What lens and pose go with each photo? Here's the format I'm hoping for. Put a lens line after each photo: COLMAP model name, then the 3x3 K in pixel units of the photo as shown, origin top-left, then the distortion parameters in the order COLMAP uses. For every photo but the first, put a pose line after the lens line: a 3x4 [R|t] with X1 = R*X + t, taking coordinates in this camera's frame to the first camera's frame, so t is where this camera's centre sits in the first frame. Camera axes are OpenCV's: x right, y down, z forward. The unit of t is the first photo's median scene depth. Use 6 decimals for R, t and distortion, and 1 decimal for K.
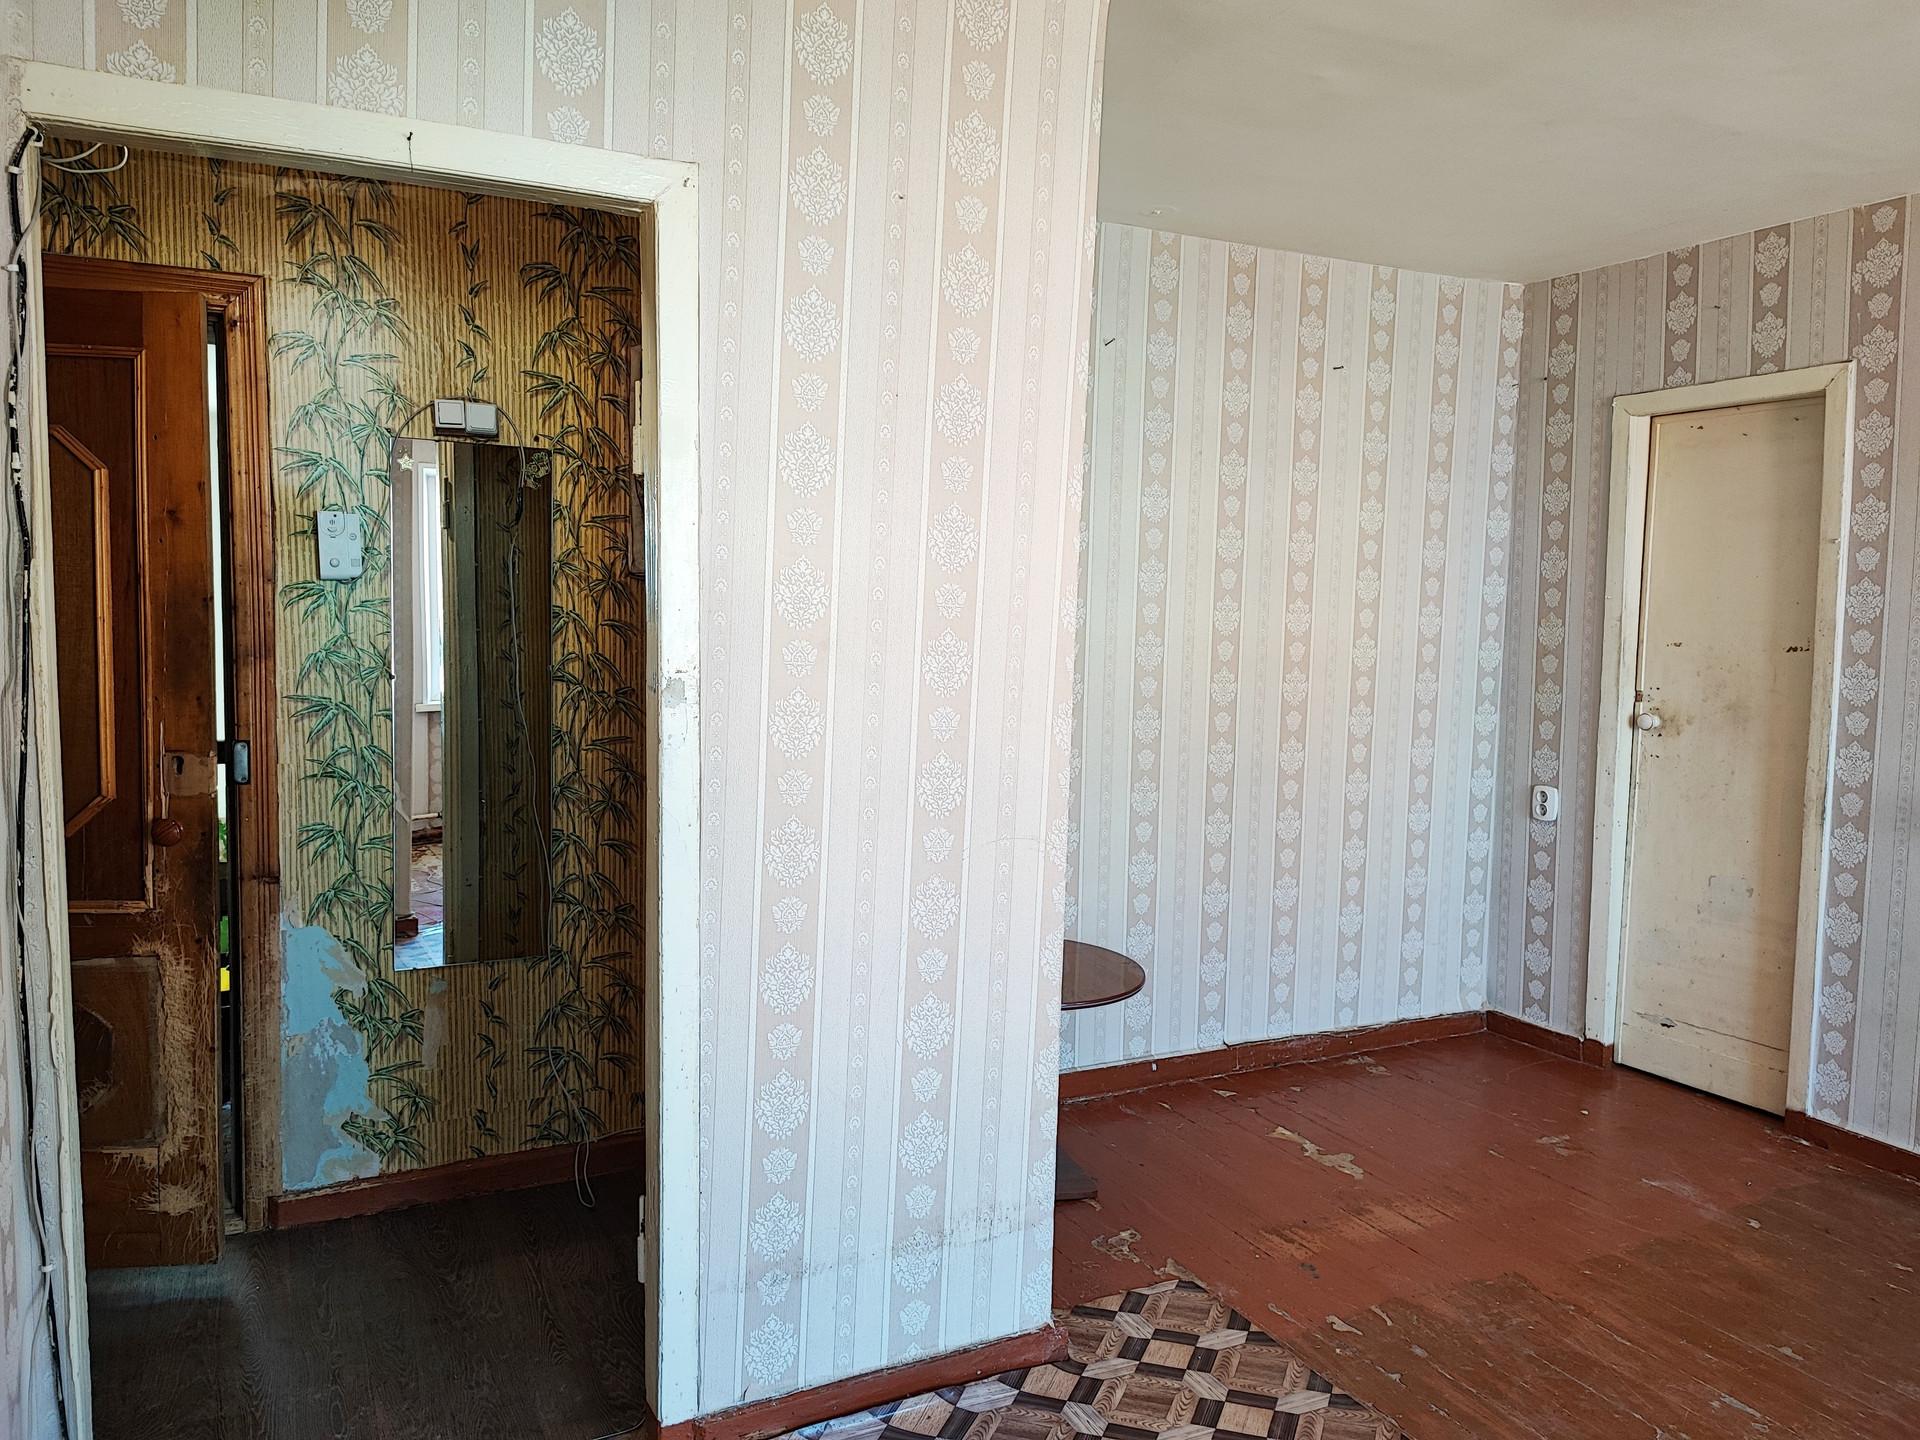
lens RADIAL K [[1385.3, 0, 959.0], [0, 1385.3, 724.0], [0, 0, 1]] dist [0.054071, -0.065519]
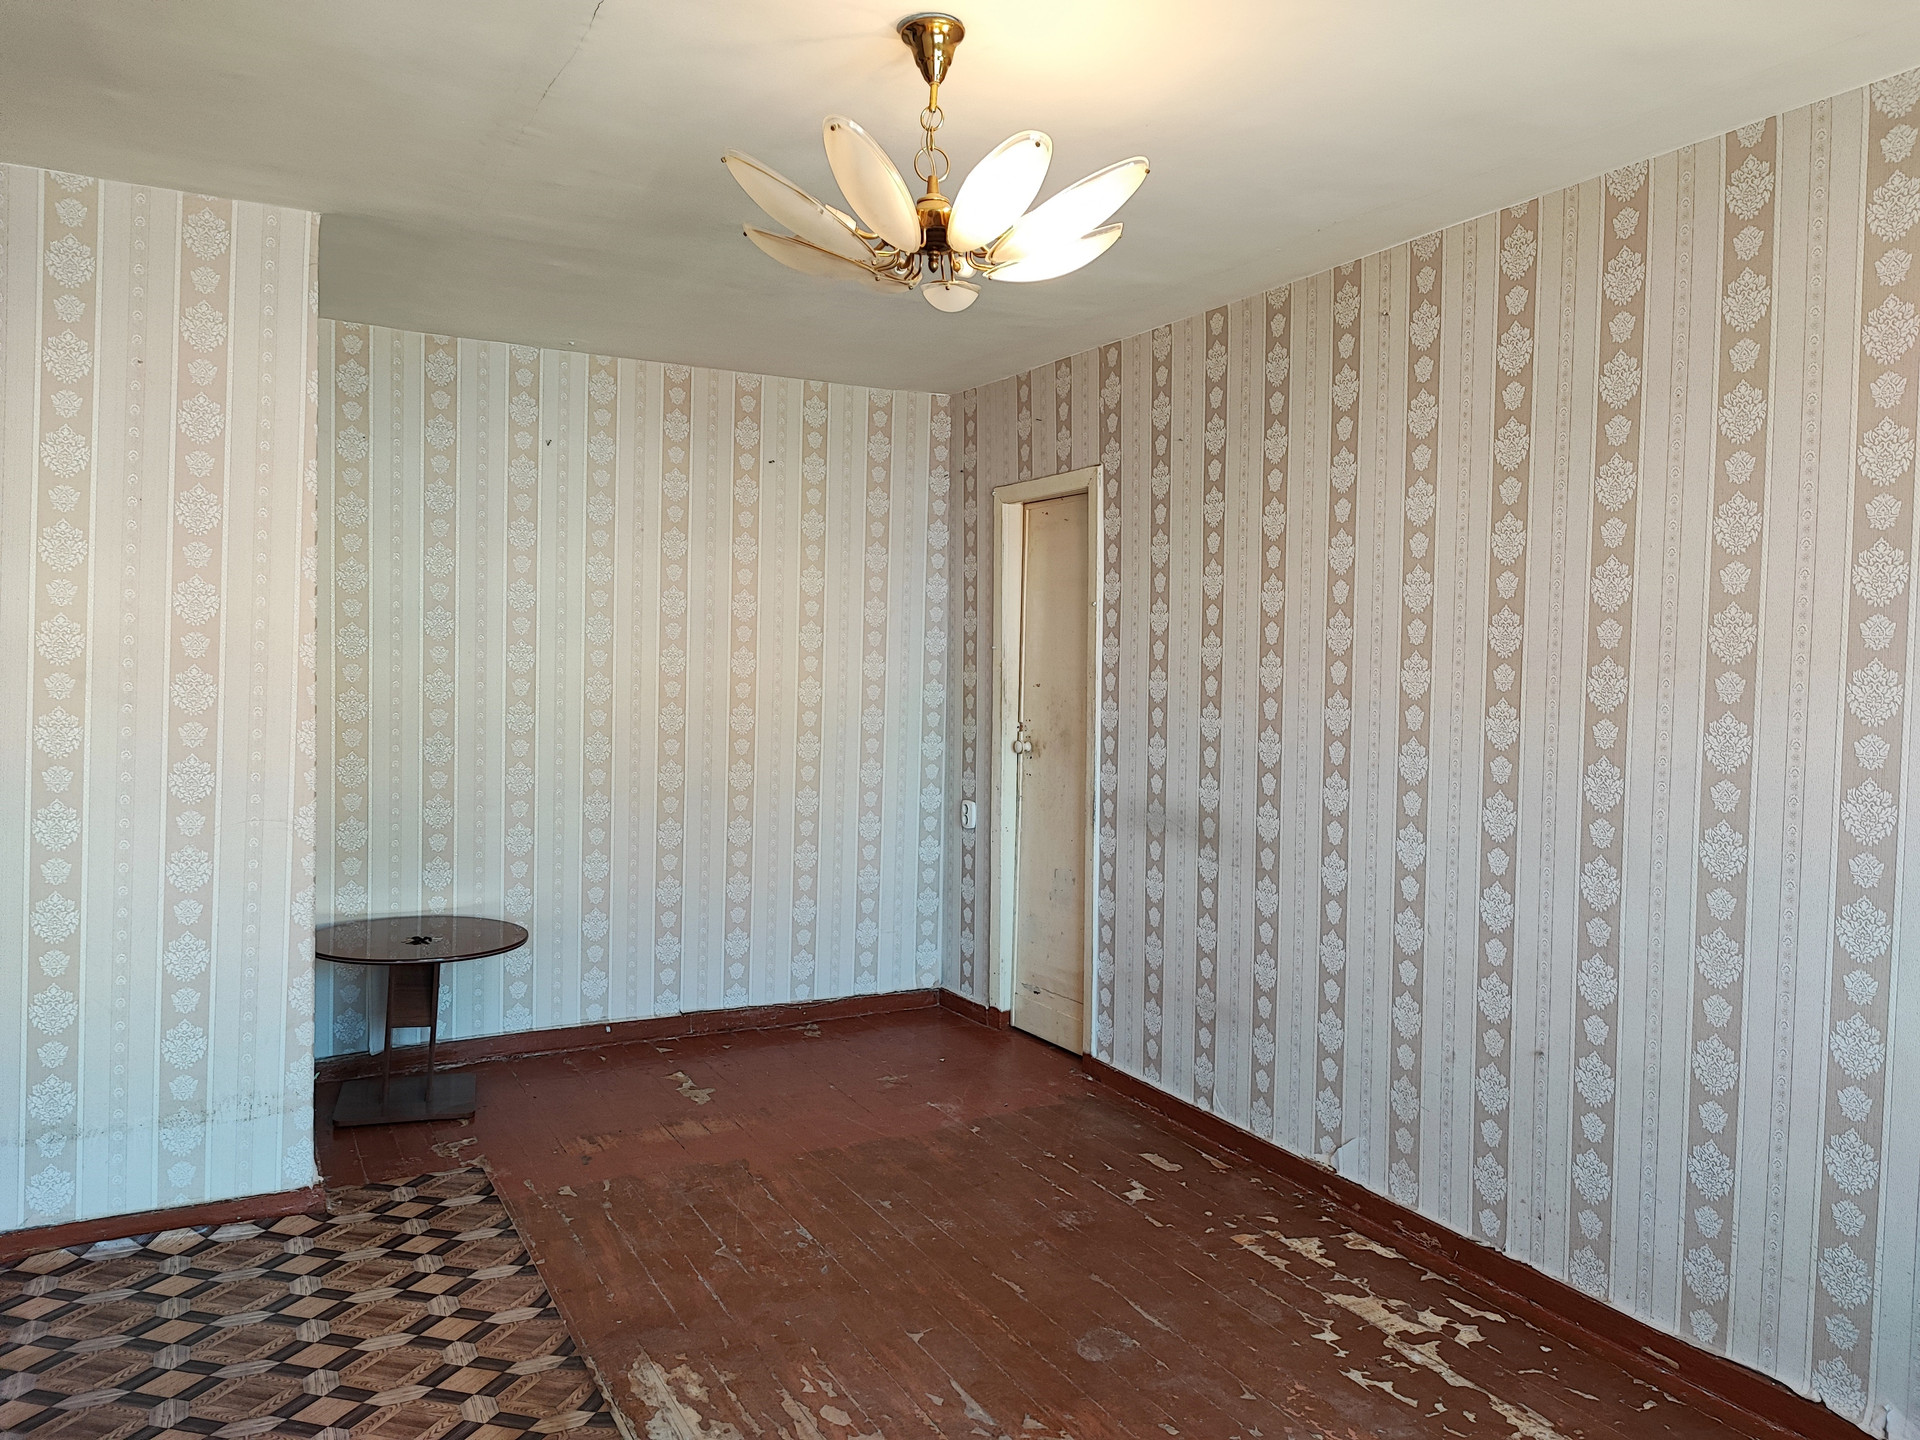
lens RADIAL K [[1385.3, 0, 959.0], [0, 1385.3, 724.0], [0, 0, 1]] dist [0.054071, -0.065519]
pose [[0.999664, -0.000052, 0.025927, 0.418189], [0.000999, 0.999332, -0.036526, 0.023736], [-0.025908, 0.036540, 0.998996, -0.239140]]
